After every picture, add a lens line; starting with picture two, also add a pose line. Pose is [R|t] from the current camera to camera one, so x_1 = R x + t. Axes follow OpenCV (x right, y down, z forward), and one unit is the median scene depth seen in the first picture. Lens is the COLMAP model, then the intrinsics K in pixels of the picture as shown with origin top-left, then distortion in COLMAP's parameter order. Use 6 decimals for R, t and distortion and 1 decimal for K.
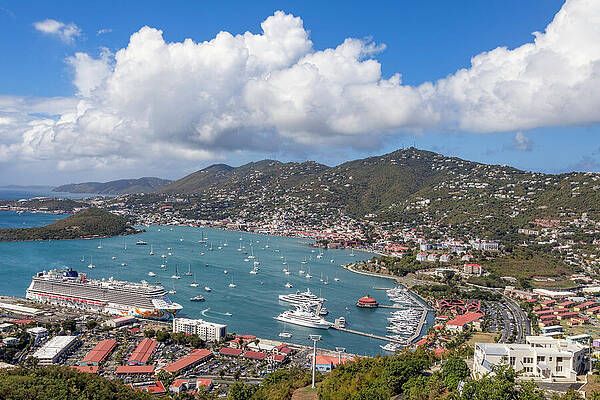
lens RADIAL K [[967.8, 0, 299.9], [0, 967.8, 199.5], [0, 0, 1]] dist [0.008504, 0.000000]
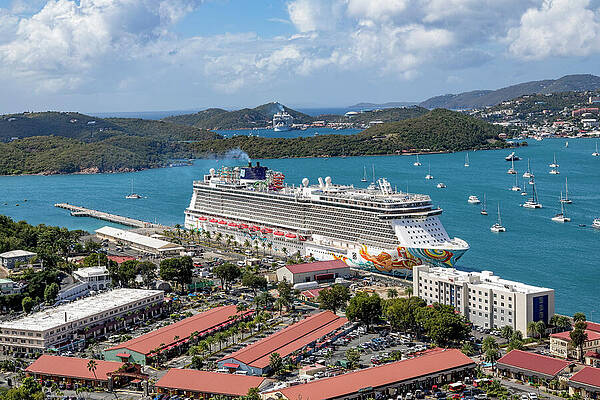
lens RADIAL K [[967.8, 0, 299.8], [0, 967.8, 200.7], [0, 0, 1]] dist [0.008504, 0.000000]
pose [[0.827841, -0.007196, -0.560916, 0.037033], [-0.020267, 0.998881, -0.042725, 0.110801], [0.560596, 0.046738, 0.826769, 0.648529]]
